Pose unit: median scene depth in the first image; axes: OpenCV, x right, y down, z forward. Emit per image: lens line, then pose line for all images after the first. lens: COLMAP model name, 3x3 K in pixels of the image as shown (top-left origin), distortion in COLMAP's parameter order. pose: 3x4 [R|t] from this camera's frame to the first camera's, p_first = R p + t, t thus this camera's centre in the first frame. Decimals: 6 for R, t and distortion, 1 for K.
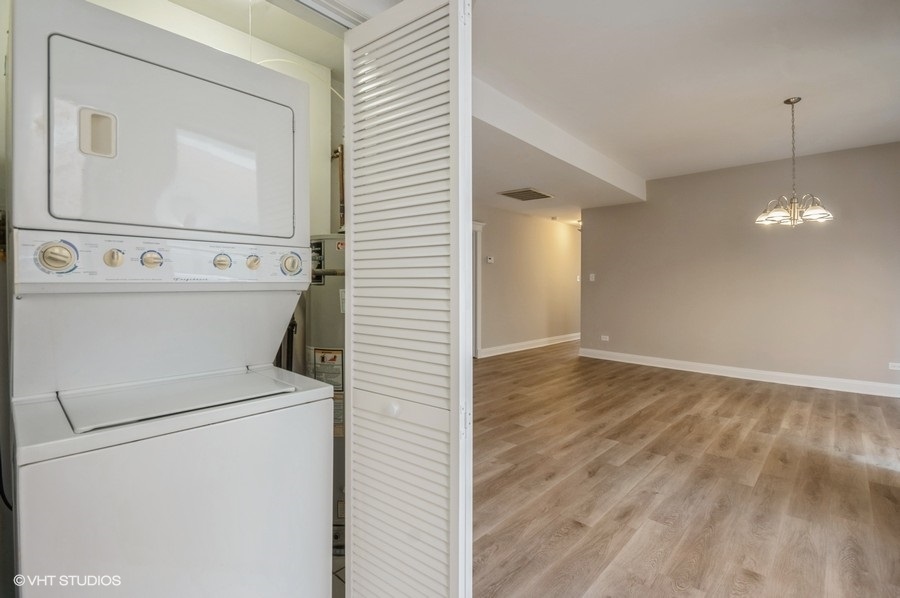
lens RADIAL K [[399.1, 0, 457.6], [0, 399.1, 288.7], [0, 0, 1]] dist [0.001683, -0.008835]
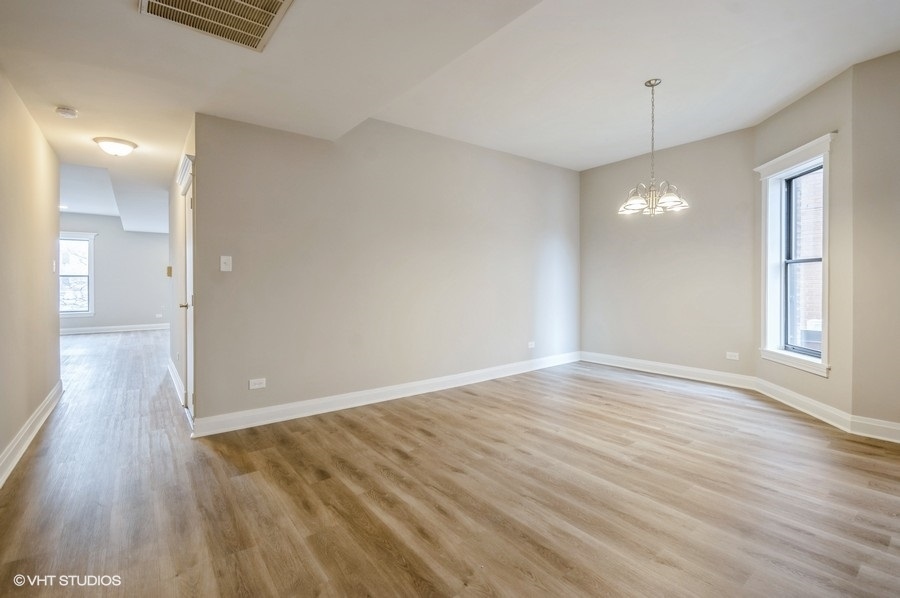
lens RADIAL K [[403.6, 0, 430.2], [0, 403.6, 285.1], [0, 0, 1]] dist [0.002039, 0.000072]
pose [[0.164998, -0.010825, 0.986234, -0.203480], [0.016847, 0.999825, 0.008155, -0.007719], [-0.986150, 0.015270, 0.165152, 1.359785]]
